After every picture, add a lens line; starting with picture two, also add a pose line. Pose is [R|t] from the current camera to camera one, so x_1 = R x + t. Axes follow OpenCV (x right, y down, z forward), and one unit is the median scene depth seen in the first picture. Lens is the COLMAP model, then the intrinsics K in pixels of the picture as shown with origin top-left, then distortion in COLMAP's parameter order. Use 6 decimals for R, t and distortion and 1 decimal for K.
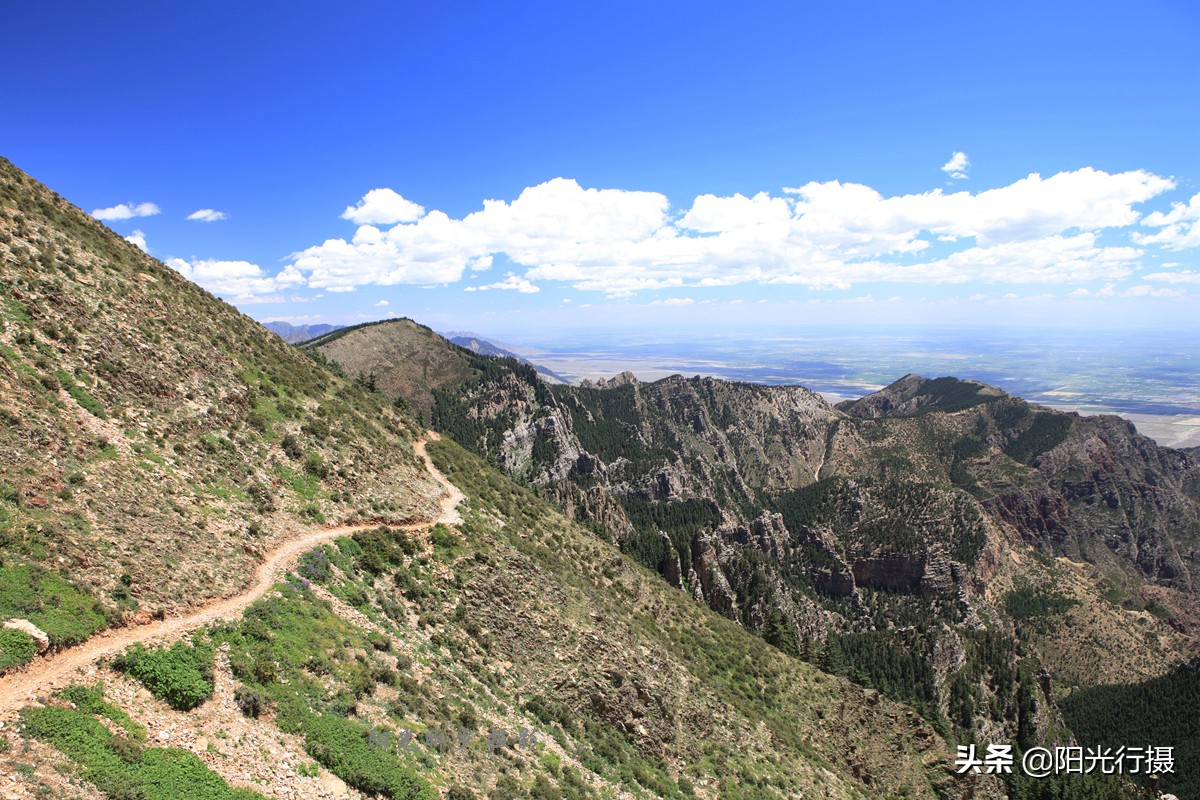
lens RADIAL K [[851.8, 0, 600.0], [0, 851.8, 400.0], [0, 0, 1]] dist [-0.103167, 0.079637]
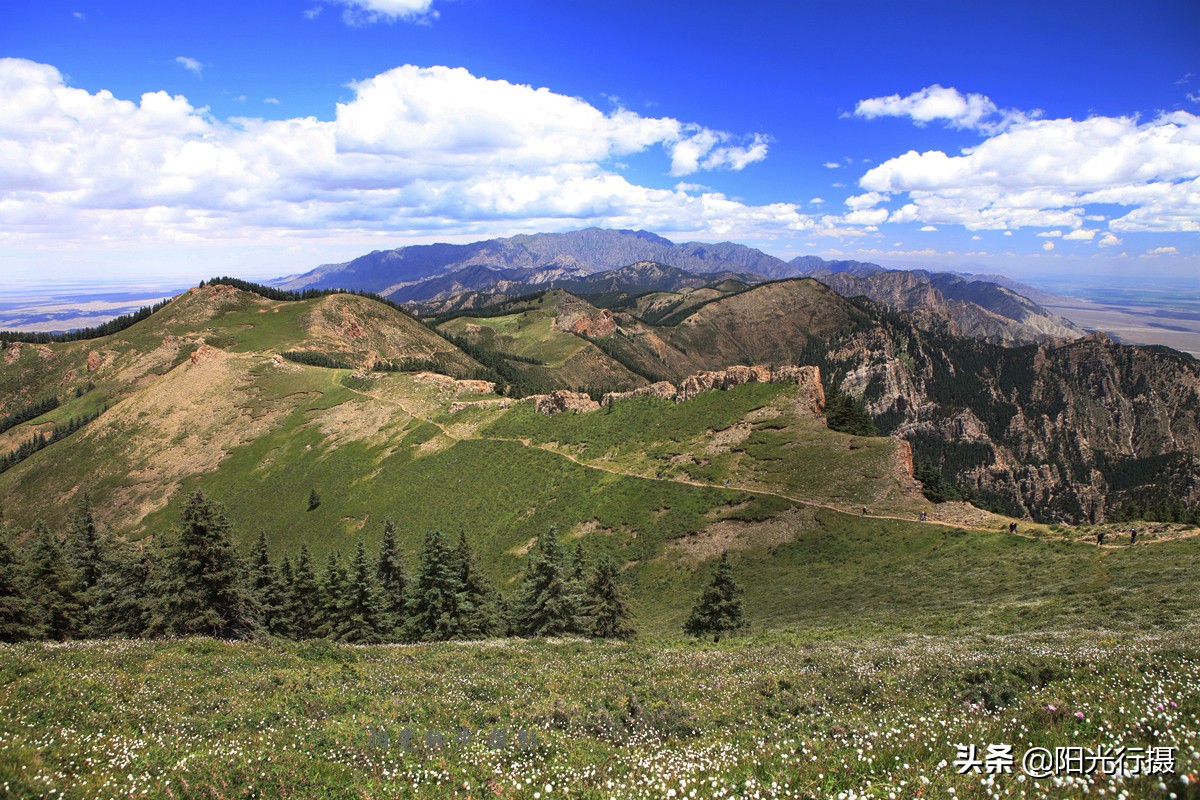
lens RADIAL K [[828.1, 0, 600.0], [0, 828.1, 400.0], [0, 0, 1]] dist [-0.102039, 0.075507]
pose [[0.809805, 0.129321, -0.572269, 0.292496], [-0.081609, 0.990751, 0.108406, -0.024169], [0.580995, -0.041086, 0.812869, -0.245750]]
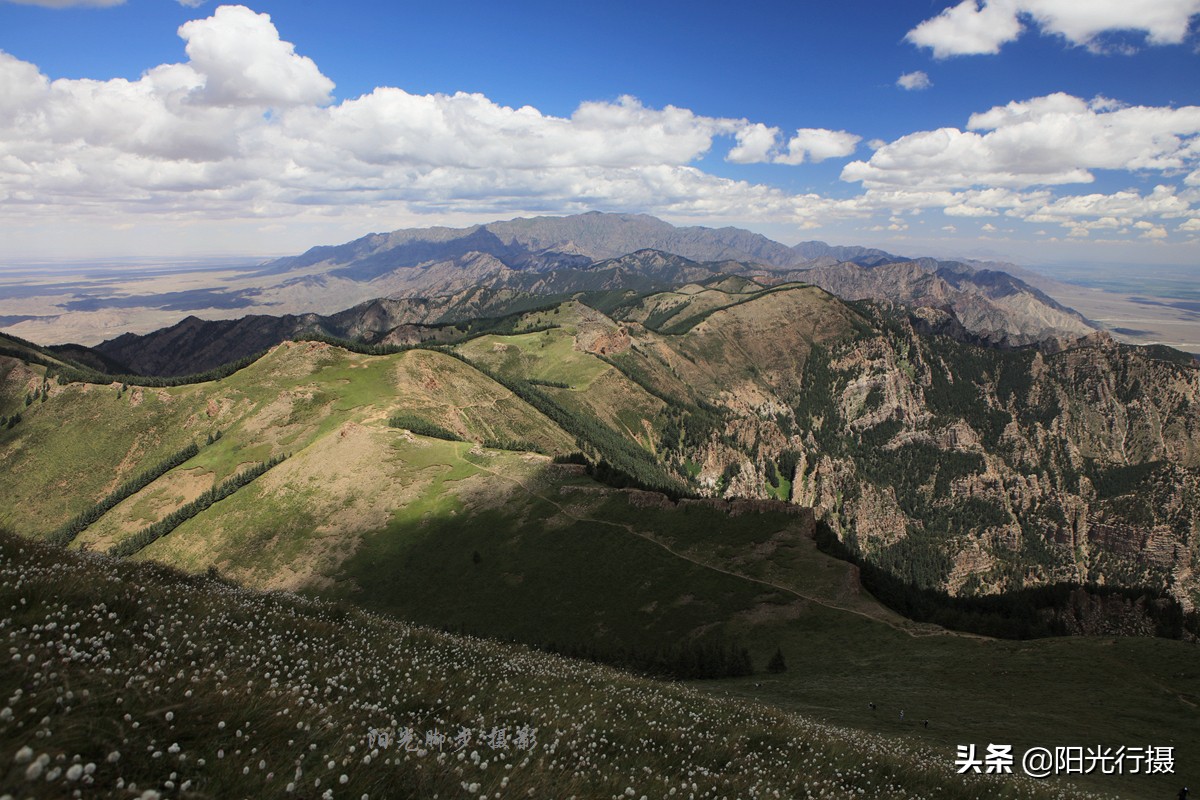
lens RADIAL K [[851.8, 0, 600.0], [0, 851.8, 400.0], [0, 0, 1]] dist [-0.103167, 0.079637]
pose [[0.810446, 0.145826, -0.567372, 0.321505], [-0.089598, 0.987982, 0.125947, -0.064141], [0.578920, -0.051238, 0.813773, -0.329924]]
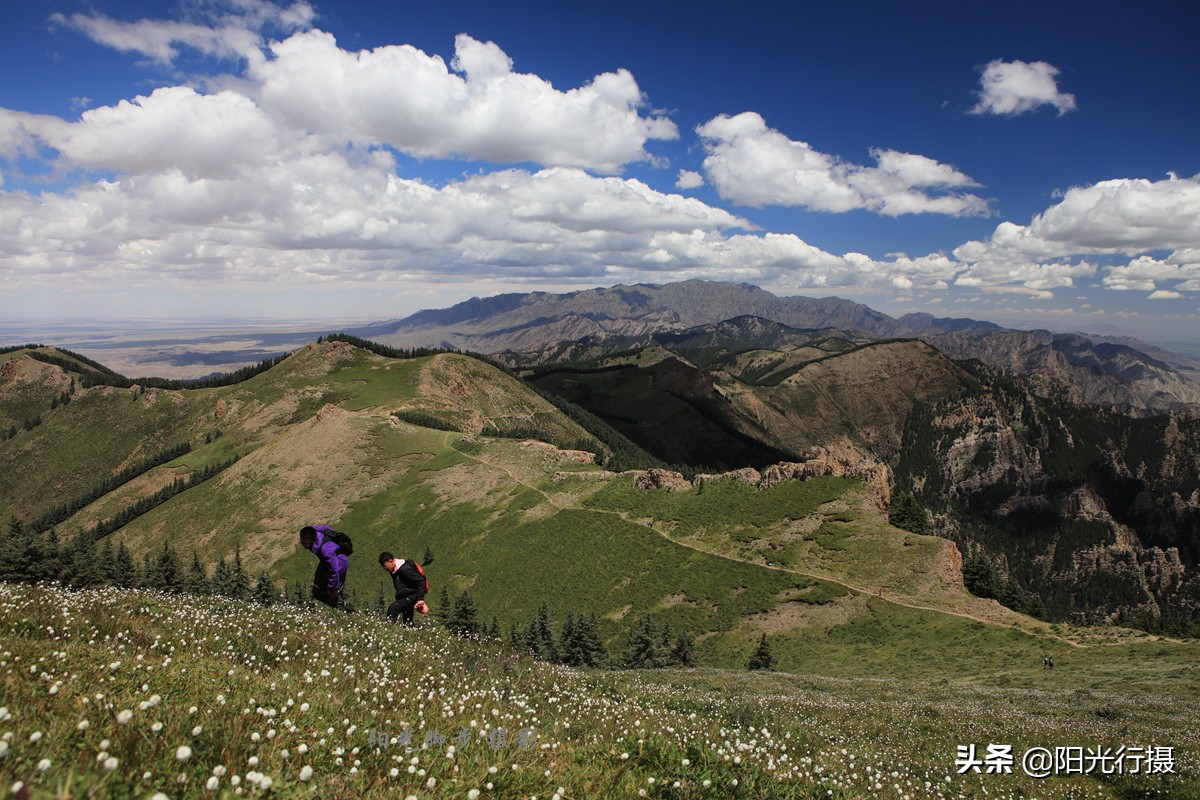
lens RADIAL K [[851.8, 0, 600.0], [0, 851.8, 400.0], [0, 0, 1]] dist [-0.103167, 0.079637]
pose [[0.735106, 0.118497, -0.667516, 0.303905], [-0.108754, 0.992466, 0.056416, -0.031078], [0.669172, 0.031123, 0.742455, -0.261672]]
